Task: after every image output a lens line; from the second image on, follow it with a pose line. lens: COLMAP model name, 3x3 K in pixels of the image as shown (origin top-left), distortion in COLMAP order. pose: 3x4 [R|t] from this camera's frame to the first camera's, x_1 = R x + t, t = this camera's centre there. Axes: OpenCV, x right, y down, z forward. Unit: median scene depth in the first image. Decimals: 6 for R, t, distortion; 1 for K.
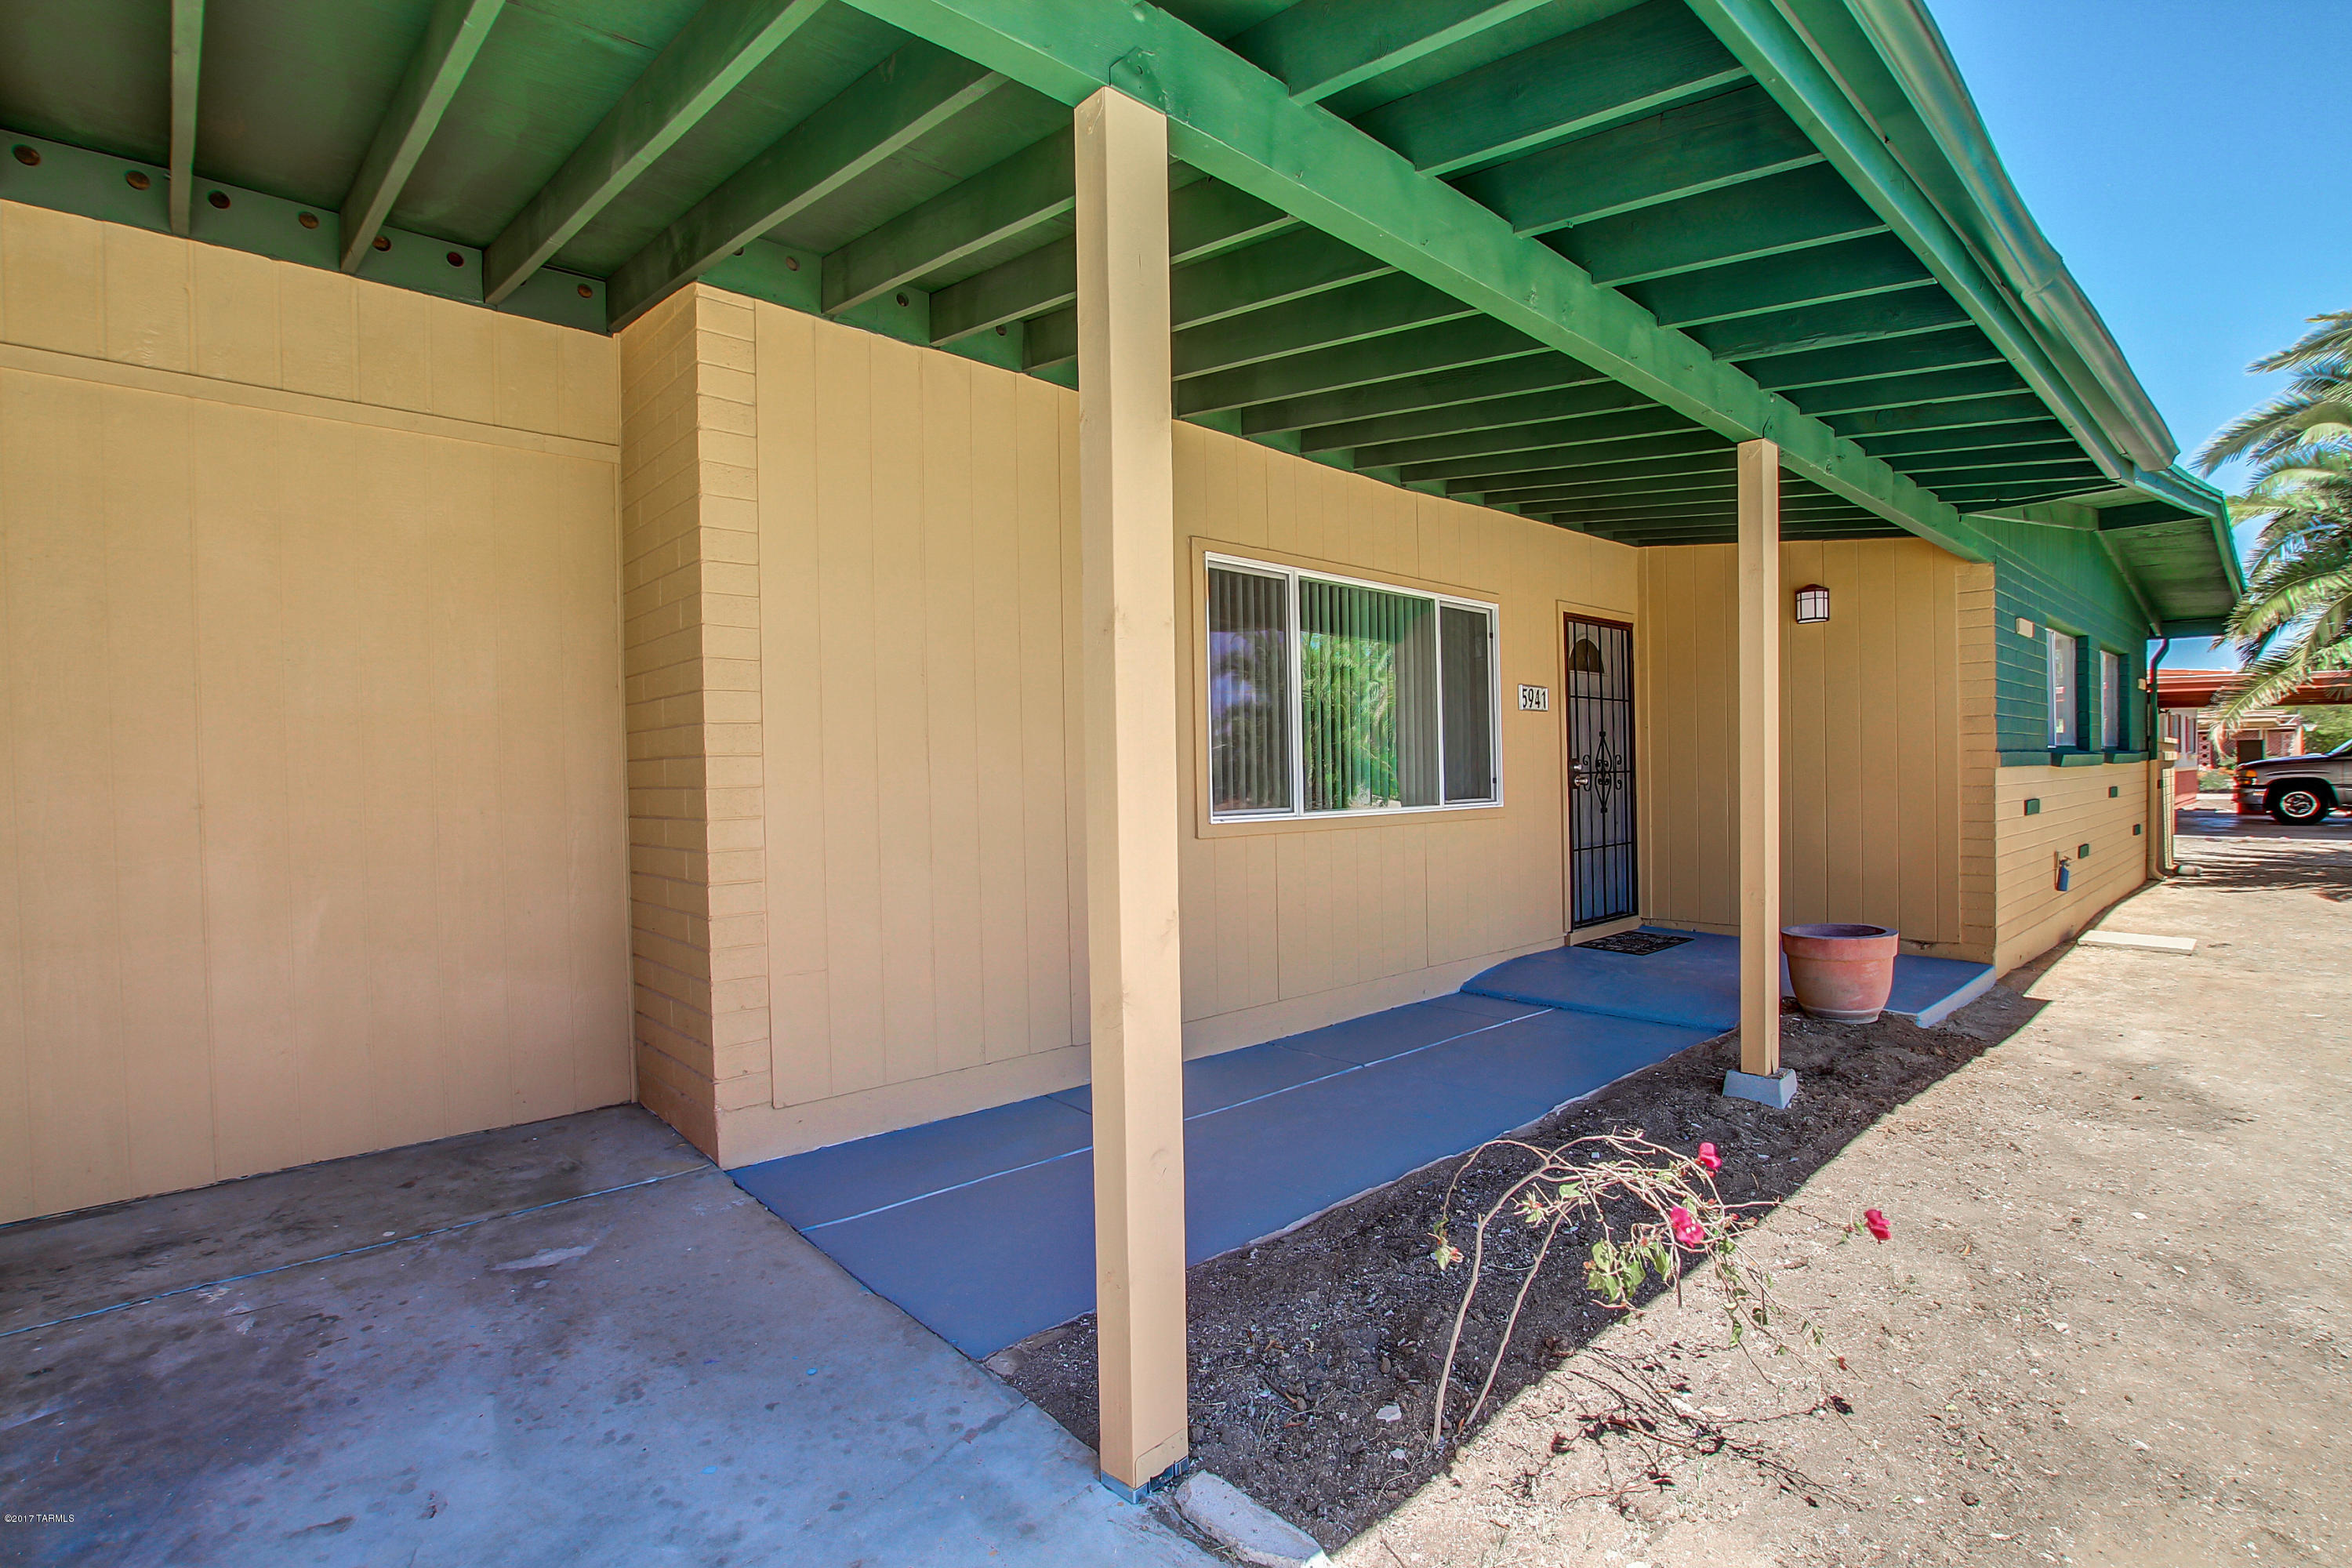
lens RADIAL K [[1090.9, 0, 1184.3], [0, 1090.9, 796.6], [0, 0, 1]] dist [-0.036136, 0.006806]
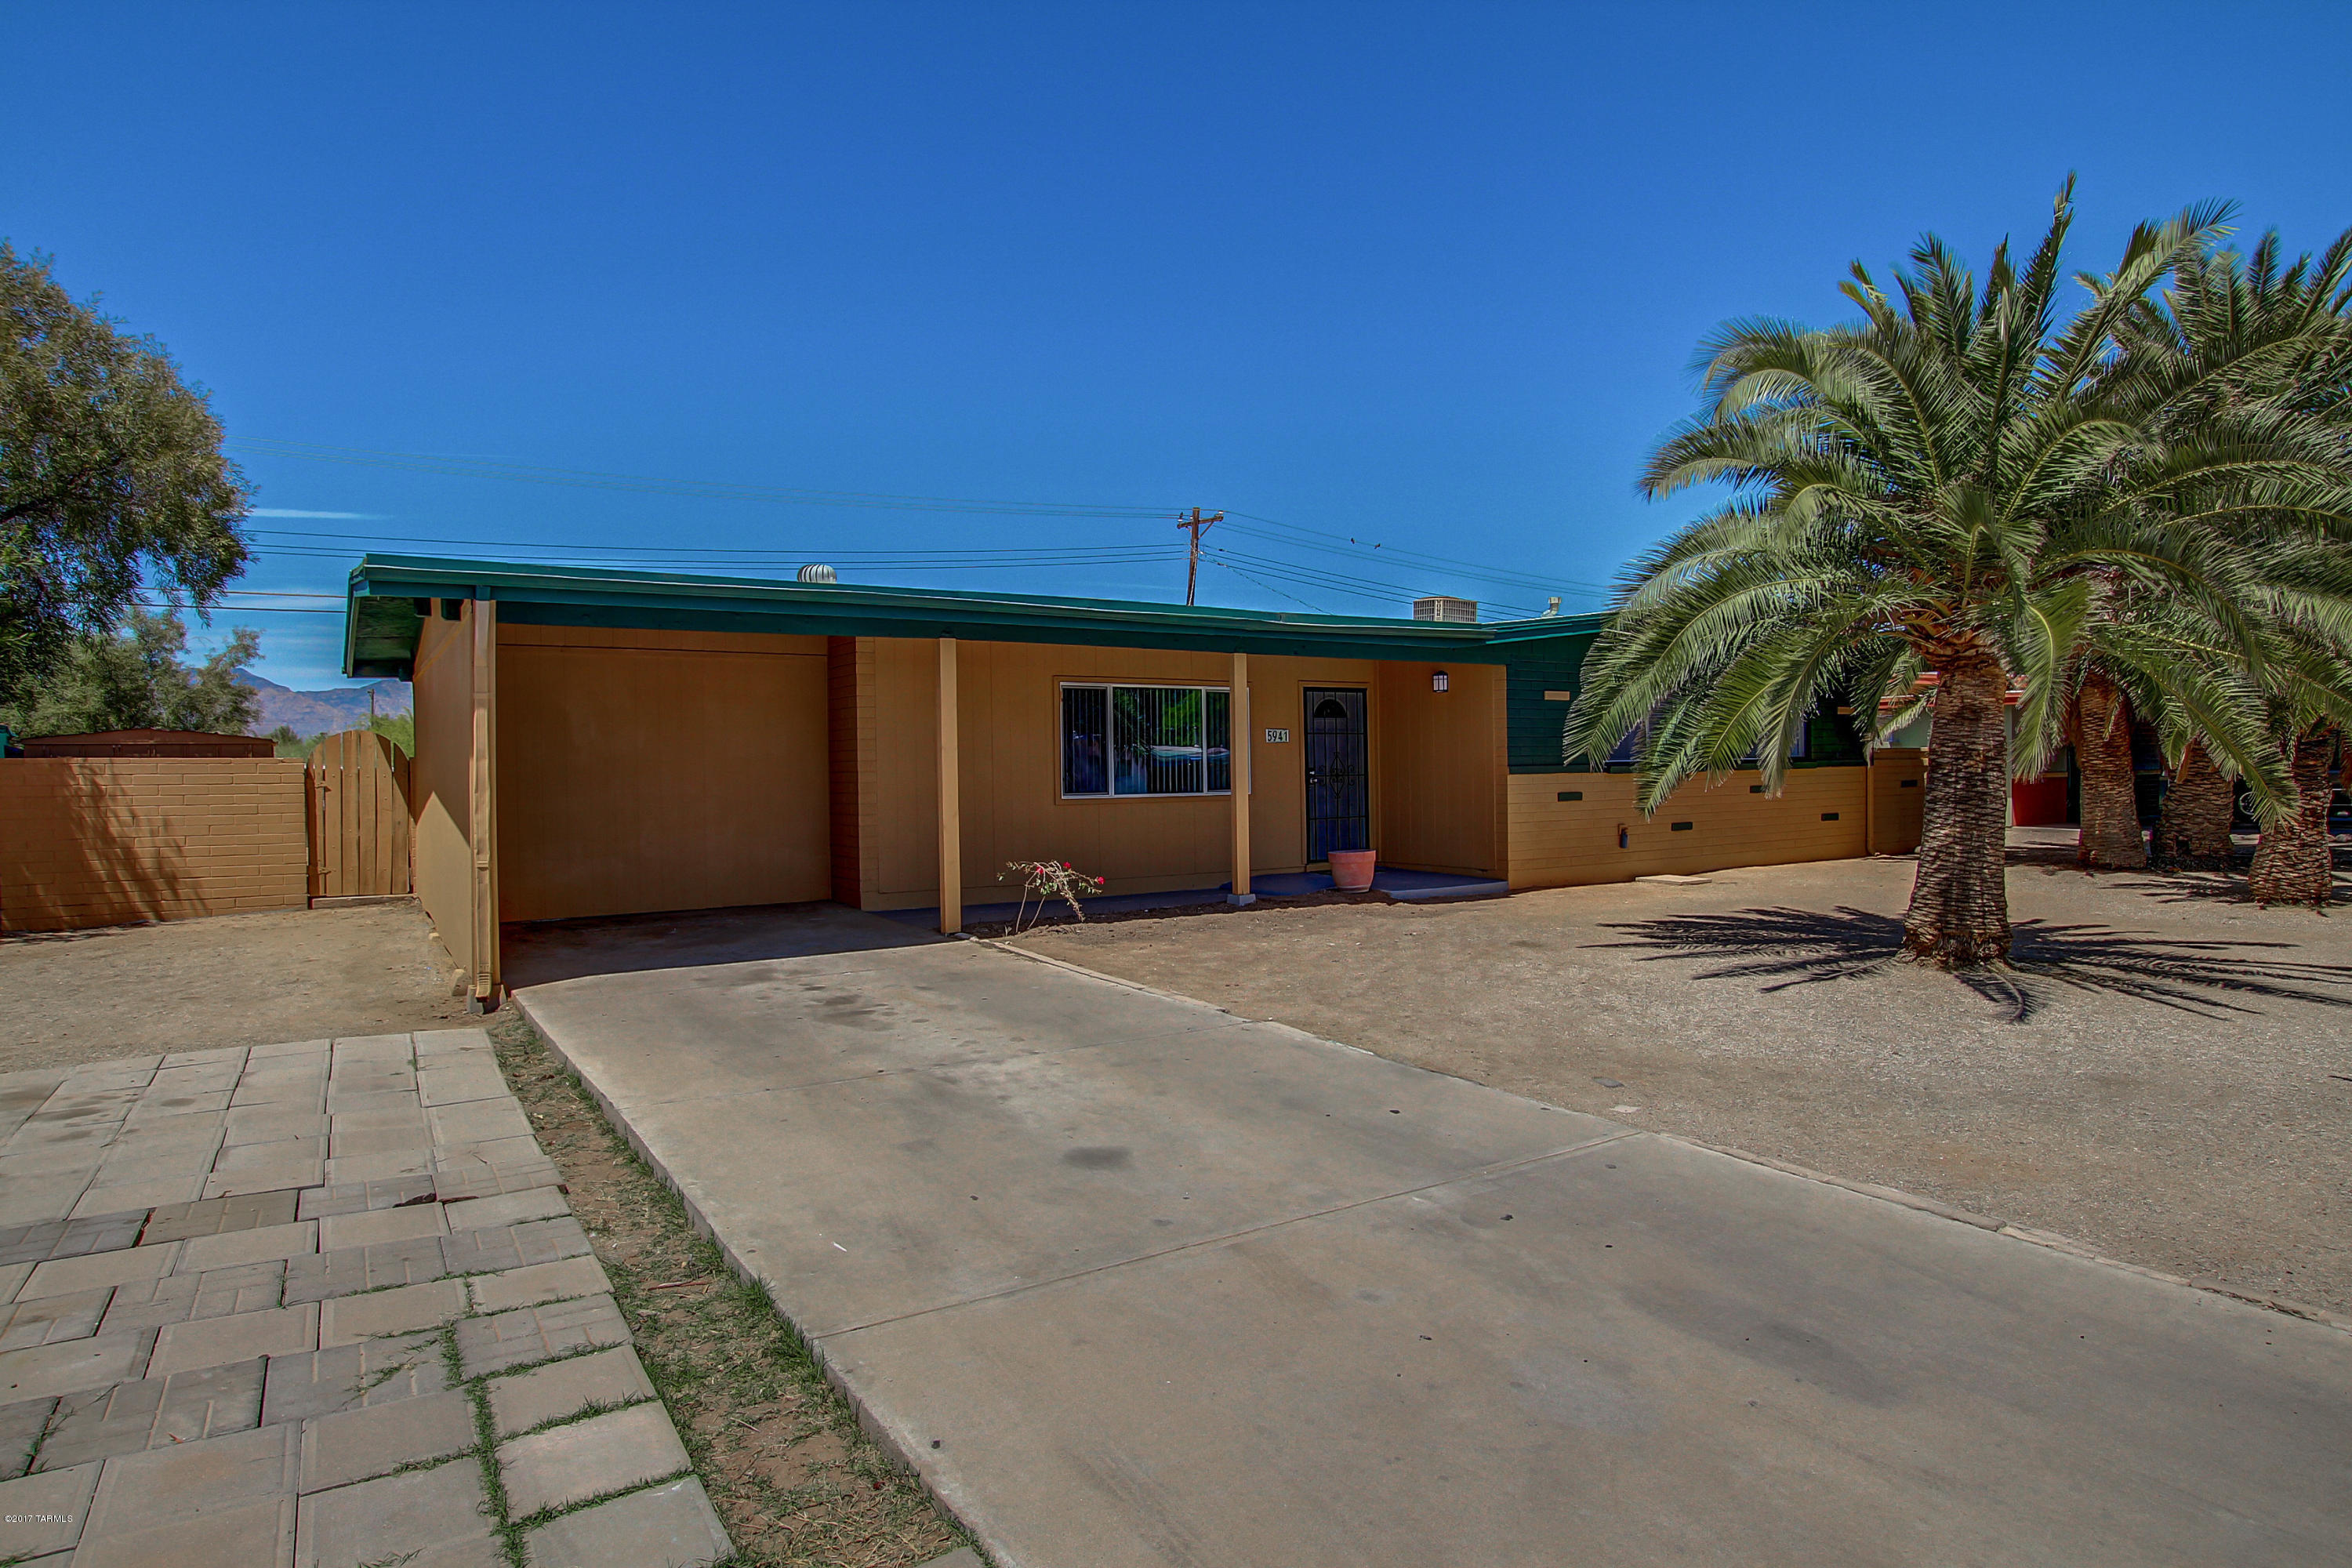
lens RADIAL K [[1281.9, 0, 1174.6], [0, 1281.9, 791.9], [0, 0, 1]] dist [-0.029188, 0.000137]
pose [[0.988794, 0.003230, -0.149250, 0.610844], [-0.002409, 0.999981, 0.005679, -0.007942], [0.149265, -0.005256, 0.988783, -1.510834]]
